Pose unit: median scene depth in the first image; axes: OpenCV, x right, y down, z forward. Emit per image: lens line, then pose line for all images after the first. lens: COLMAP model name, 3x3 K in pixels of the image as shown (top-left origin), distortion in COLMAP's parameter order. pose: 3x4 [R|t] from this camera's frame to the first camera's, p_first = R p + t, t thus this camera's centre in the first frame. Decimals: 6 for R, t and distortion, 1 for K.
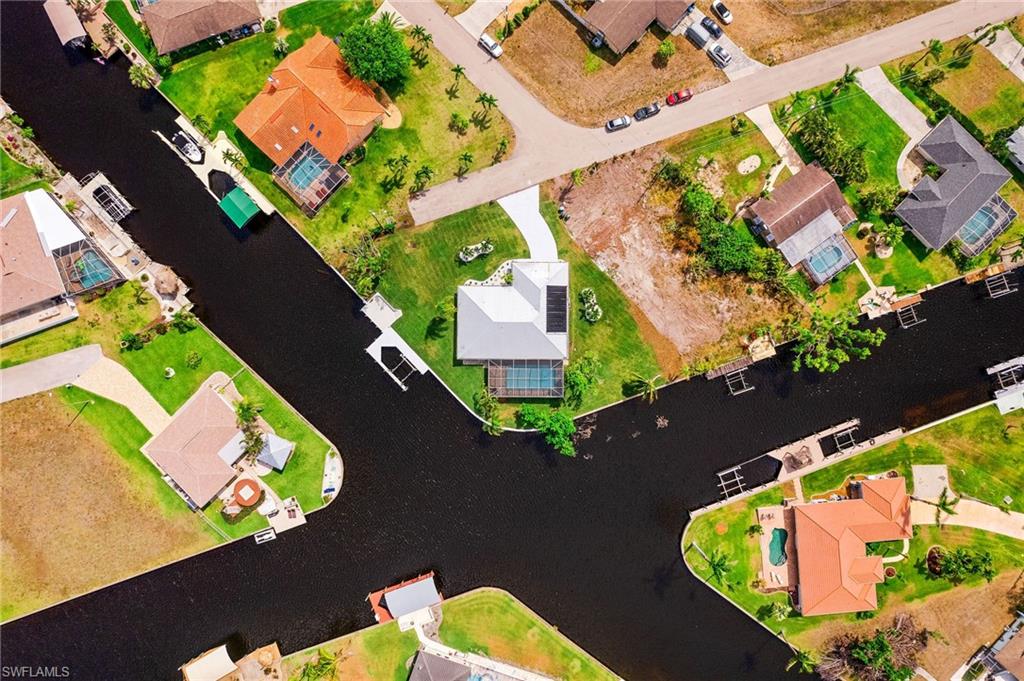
lens RADIAL K [[667.2, 0, 512.0], [0, 667.2, 340.5], [0, 0, 1]] dist [-0.091850, 0.078251]
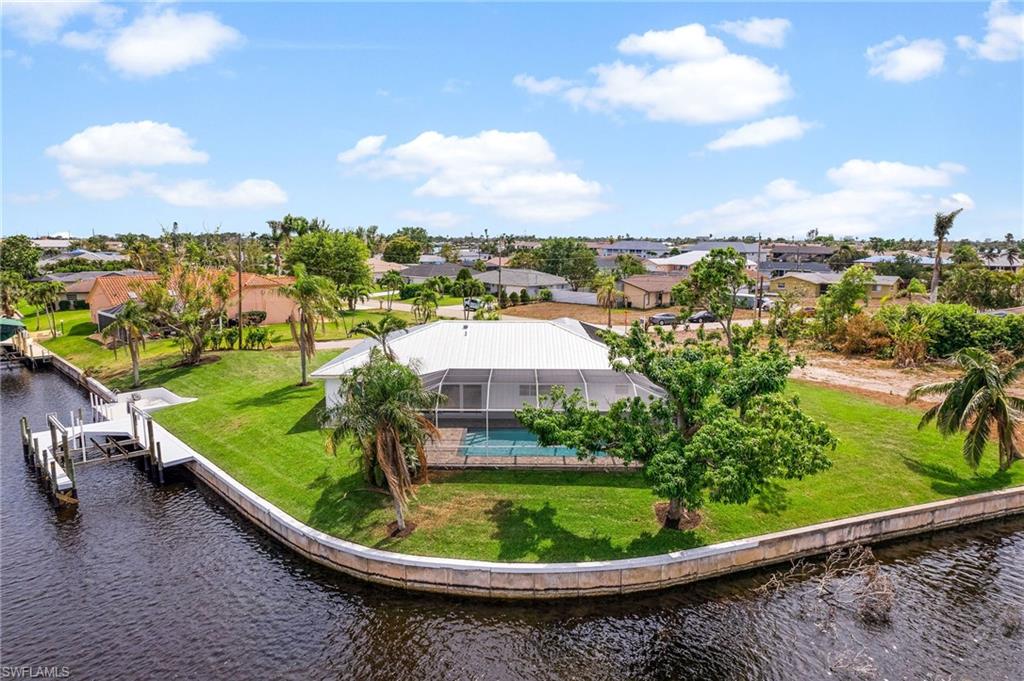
lens RADIAL K [[667.2, 0, 512.0], [0, 667.2, 340.5], [0, 0, 1]] dist [-0.091850, 0.078251]
pose [[0.999885, 0.015041, -0.001750, 0.010767], [-0.003999, 0.150867, -0.988546, 0.314234], [-0.014605, 0.988440, 0.150910, 0.913430]]
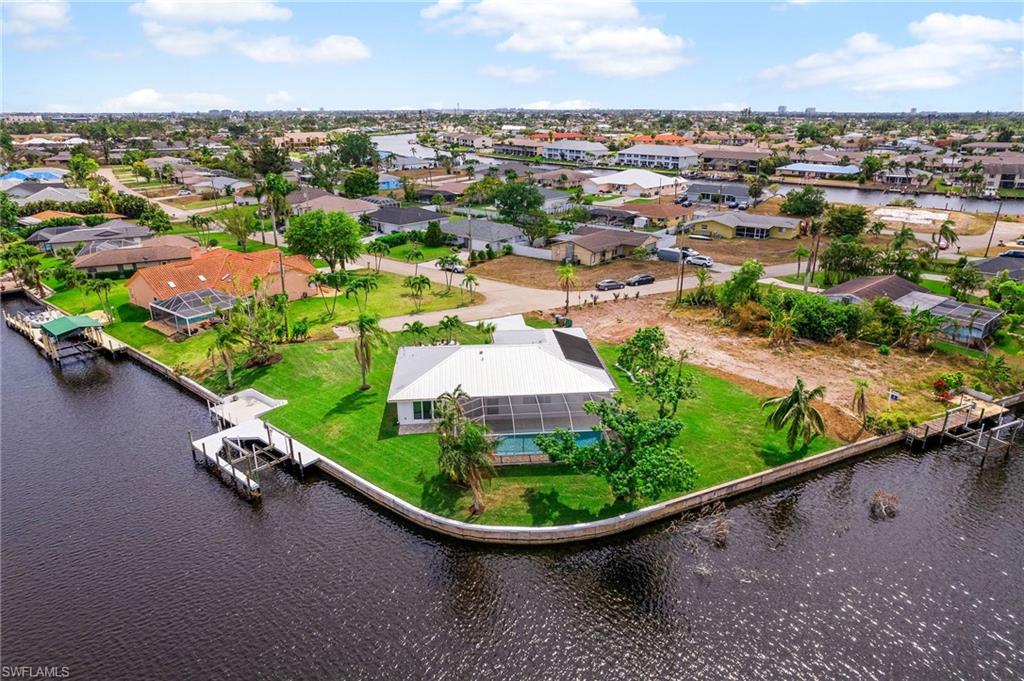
lens RADIAL K [[667.2, 0, 512.0], [0, 667.2, 340.5], [0, 0, 1]] dist [-0.091850, 0.078251]
pose [[0.995472, -0.023751, 0.092036, -0.036256], [0.094710, 0.329844, -0.939273, 0.448724], [-0.008049, 0.943737, 0.330600, 0.783966]]
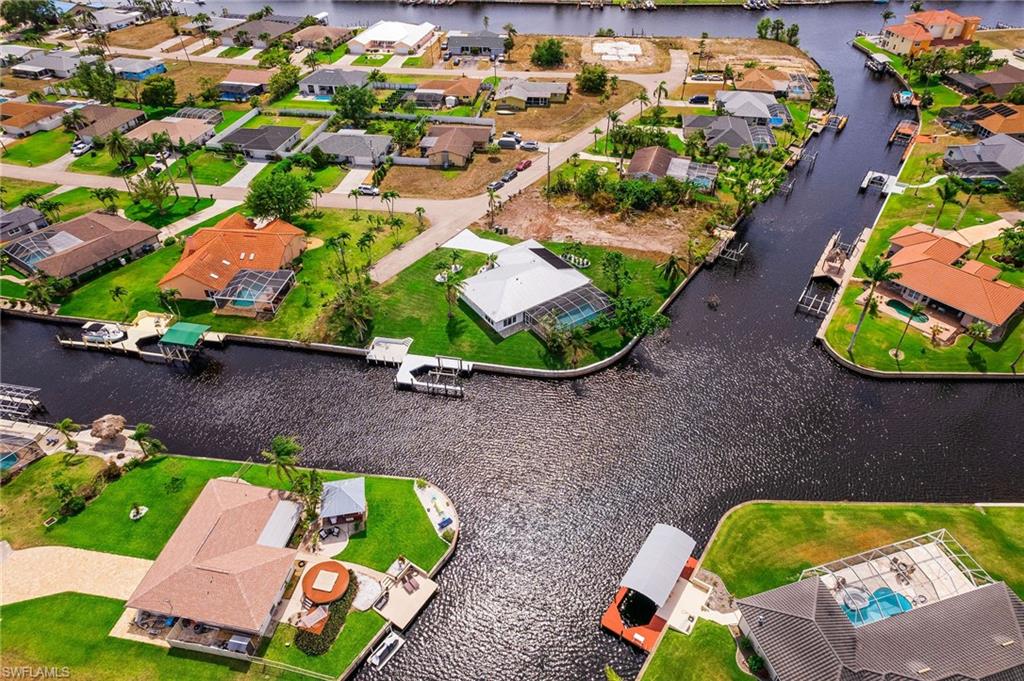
lens RADIAL K [[667.2, 0, 512.0], [0, 667.2, 340.5], [0, 0, 1]] dist [-0.091850, 0.078251]
pose [[0.814892, -0.362440, 0.452315, -0.452628], [0.579608, 0.506374, -0.638466, 0.588372], [0.002365, 0.782446, 0.622713, 0.466233]]
